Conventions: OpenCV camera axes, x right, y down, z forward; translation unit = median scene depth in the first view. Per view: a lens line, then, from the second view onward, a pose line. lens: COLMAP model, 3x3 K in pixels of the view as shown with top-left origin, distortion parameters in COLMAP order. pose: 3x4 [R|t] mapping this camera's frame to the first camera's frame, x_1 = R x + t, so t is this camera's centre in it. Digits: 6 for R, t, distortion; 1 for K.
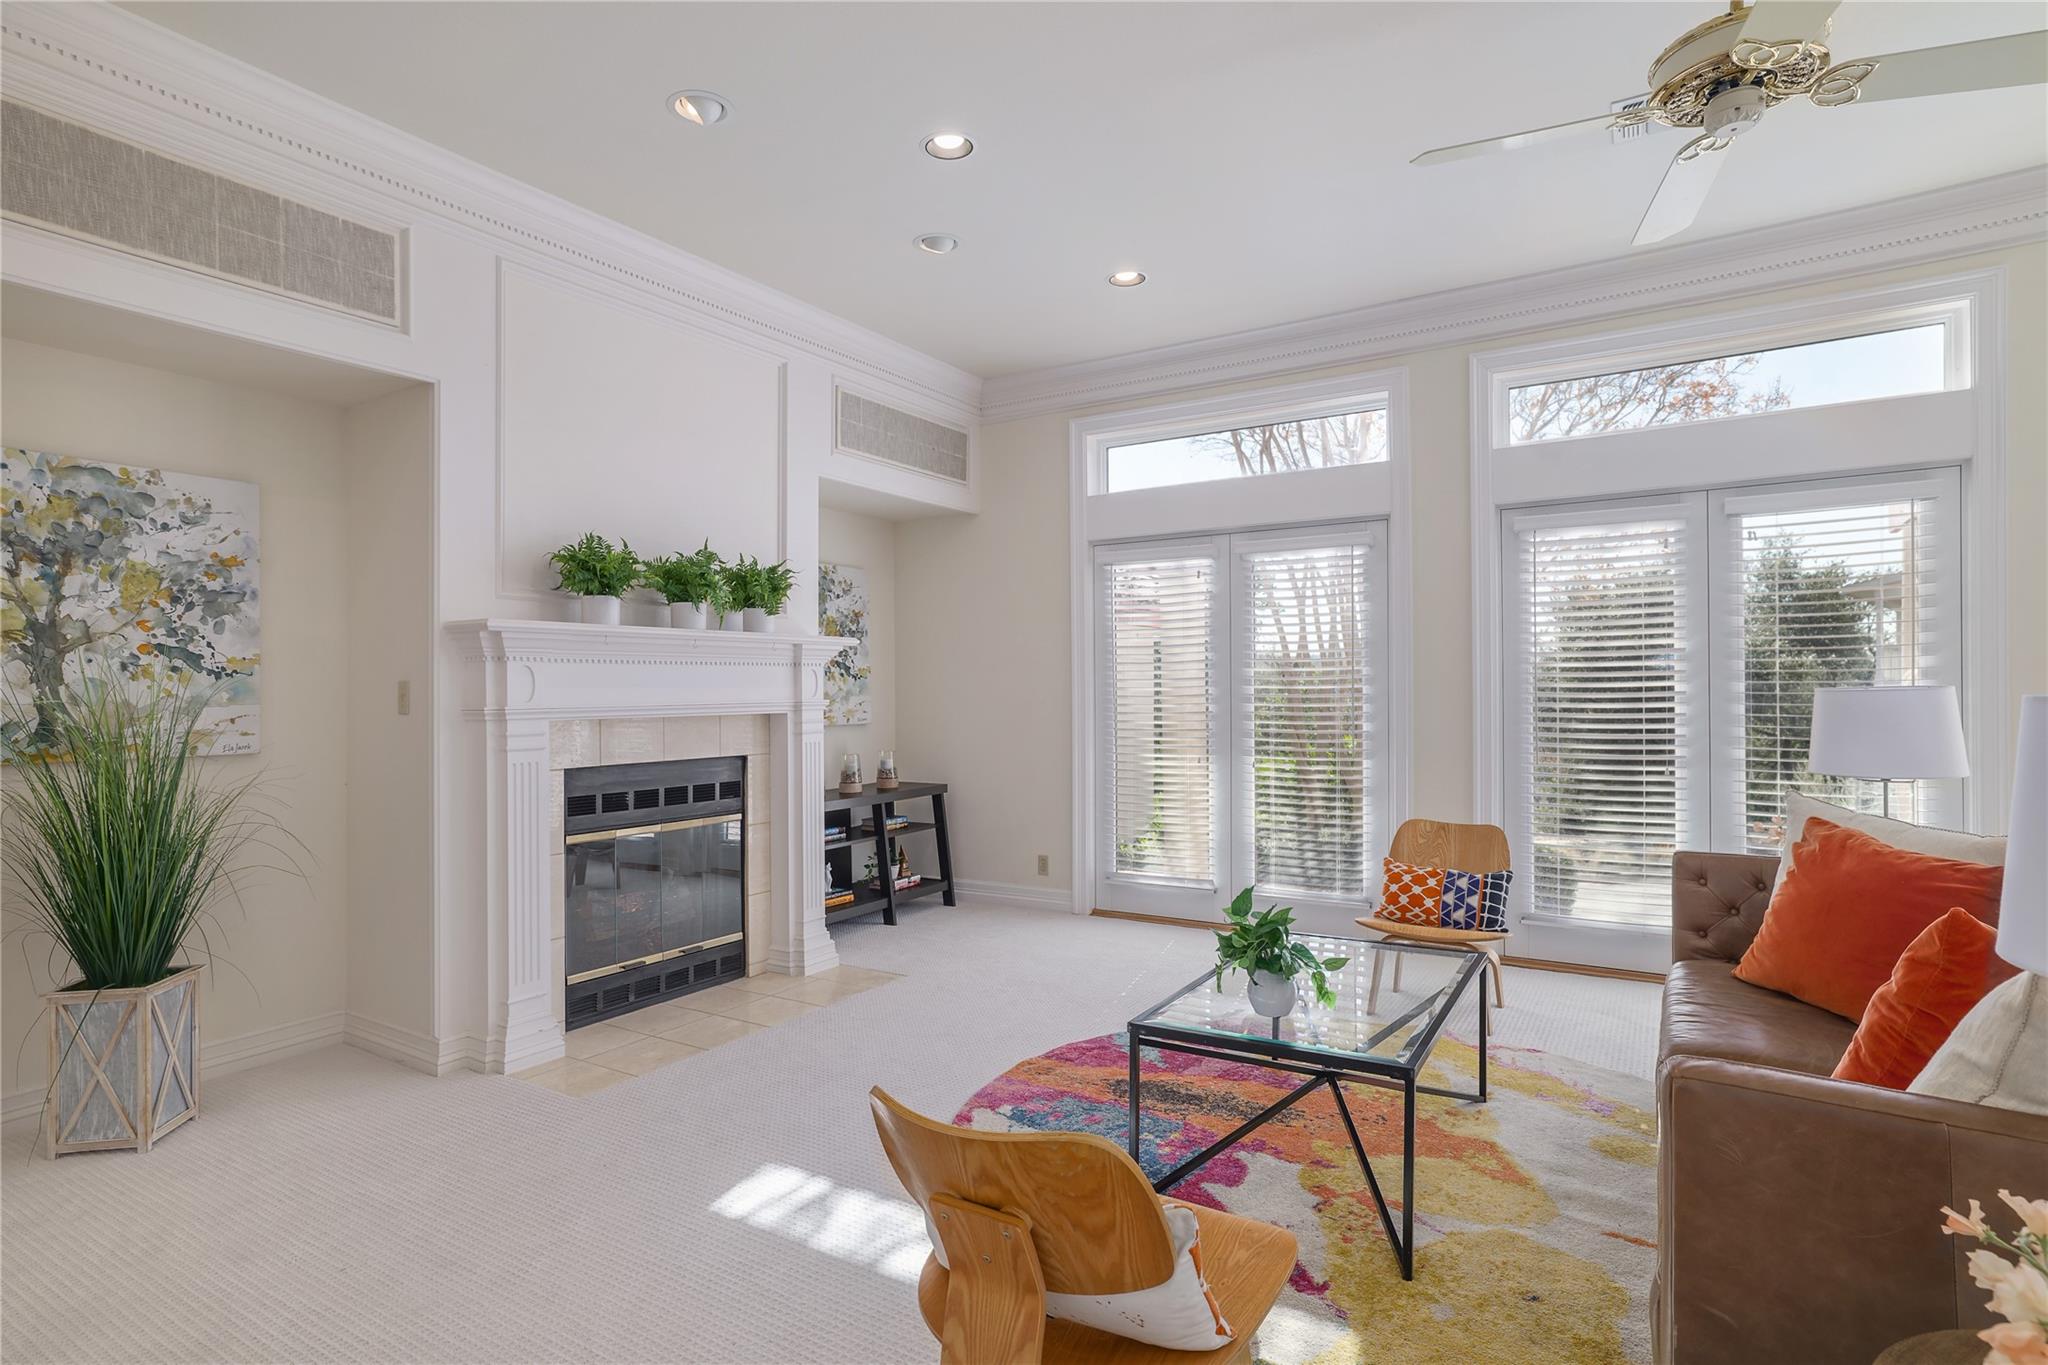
lens RADIAL K [[1071.5, 0, 961.1], [0, 1071.5, 686.6], [0, 0, 1]] dist [-0.004092, -0.000490]
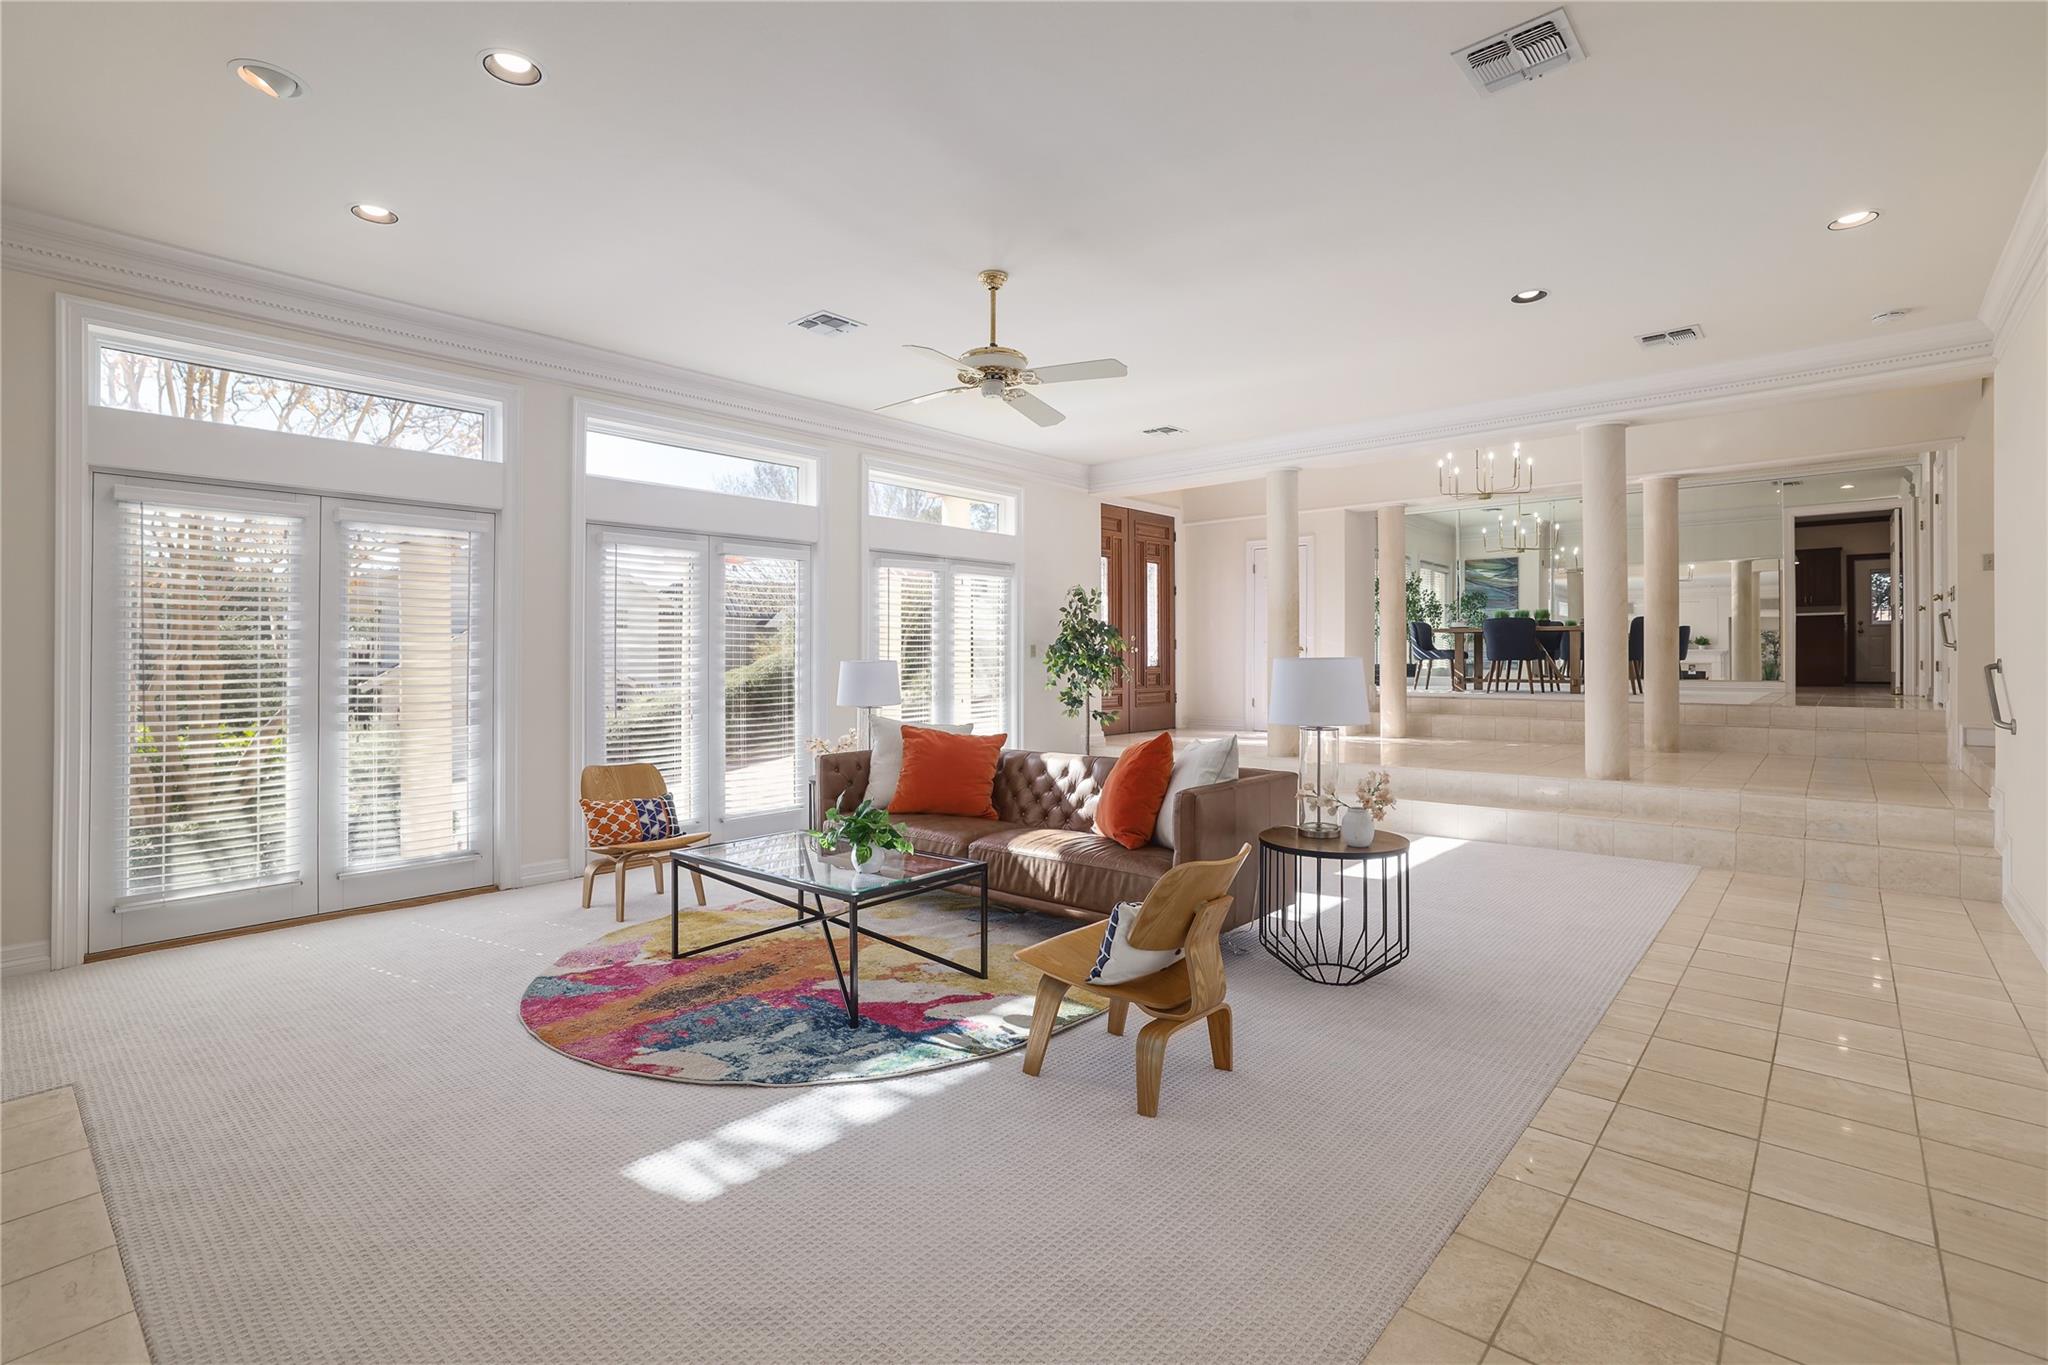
lens RADIAL K [[953.7, 0, 1010.2], [0, 953.7, 664.1], [0, 0, 1]] dist [-0.001218, 0.000154]
pose [[0.149008, 0.005307, 0.988822, -0.636466], [0.000932, 0.999984, -0.005507, 0.013196], [-0.988835, 0.001742, 0.149001, 0.376179]]
